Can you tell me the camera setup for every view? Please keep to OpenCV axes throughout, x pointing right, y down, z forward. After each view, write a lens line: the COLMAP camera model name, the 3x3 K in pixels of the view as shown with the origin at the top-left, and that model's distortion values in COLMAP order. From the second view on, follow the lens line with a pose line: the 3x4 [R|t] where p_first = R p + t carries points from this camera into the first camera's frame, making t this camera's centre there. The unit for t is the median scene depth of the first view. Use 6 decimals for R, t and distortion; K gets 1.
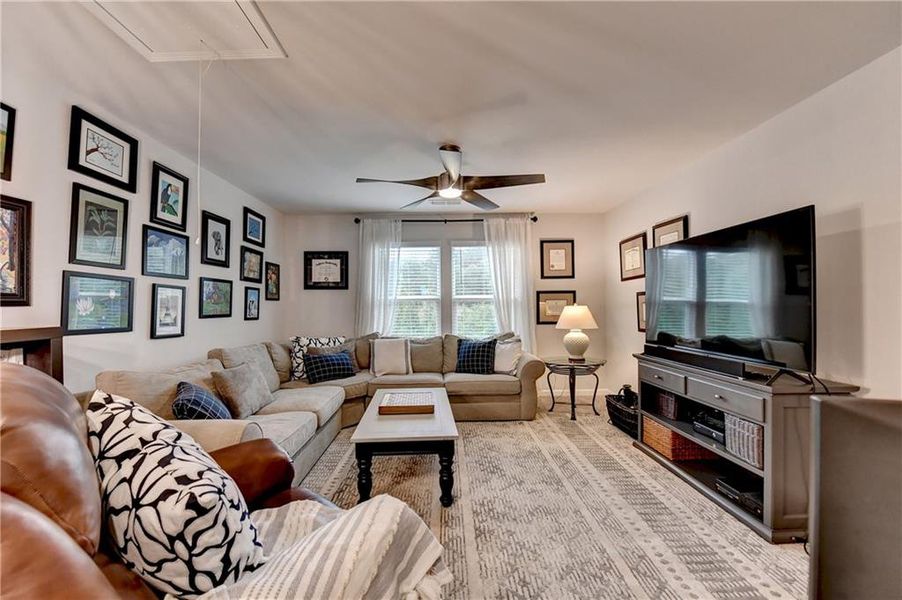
lens RADIAL K [[364.6, 0, 444.9], [0, 364.6, 298.8], [0, 0, 1]] dist [-0.013143, -0.001943]
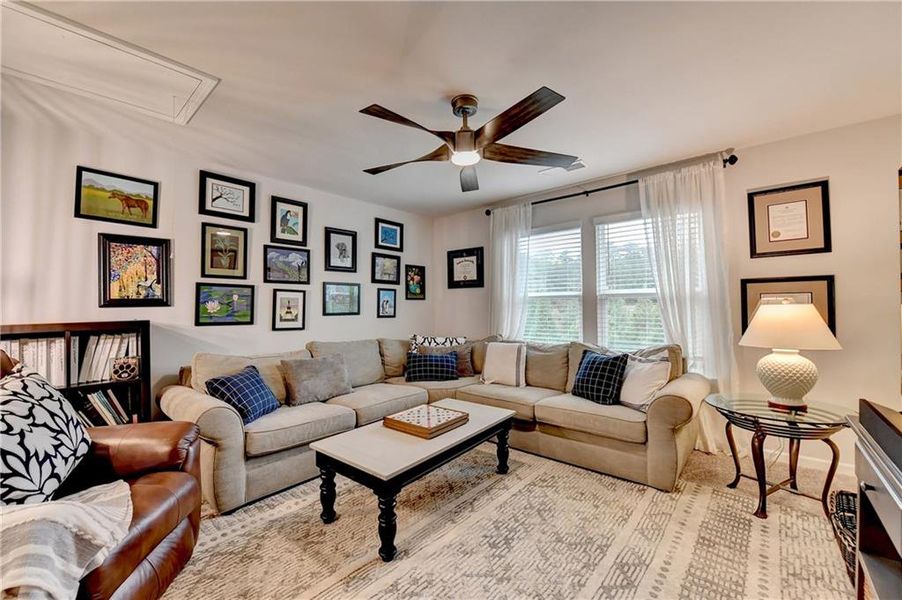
lens RADIAL K [[364.6, 0, 446.4], [0, 364.6, 300.0], [0, 0, 1]] dist [-0.013143, -0.001943]
pose [[0.739079, -0.010256, -0.673541, 0.363602], [0.016621, 0.999857, 0.003014, 0.003420], [0.673414, -0.013422, 0.739144, 0.293489]]
